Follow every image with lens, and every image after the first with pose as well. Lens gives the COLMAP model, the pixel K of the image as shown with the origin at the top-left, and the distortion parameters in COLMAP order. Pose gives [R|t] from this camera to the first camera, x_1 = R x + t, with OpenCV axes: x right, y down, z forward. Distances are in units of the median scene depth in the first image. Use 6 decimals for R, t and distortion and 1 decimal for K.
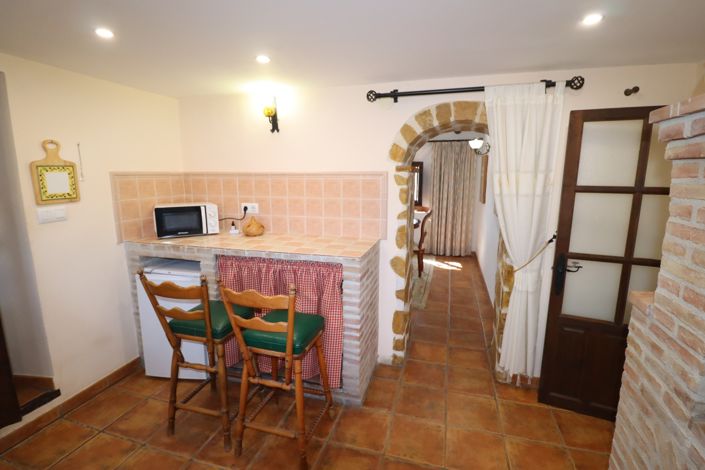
lens RADIAL K [[326.1, 0, 354.3], [0, 326.1, 230.7], [0, 0, 1]] dist [-0.009816, -0.005542]
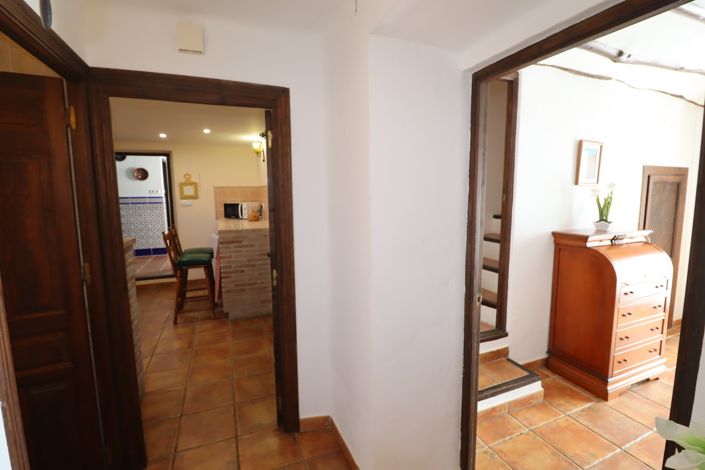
lens RADIAL K [[326.1, 0, 356.9], [0, 326.1, 231.2], [0, 0, 1]] dist [-0.009816, -0.005542]
pose [[0.630098, 0.089476, -0.771344, 1.817511], [-0.127479, 0.991781, 0.010911, -0.030284], [0.765980, 0.091455, 0.636325, 0.417395]]
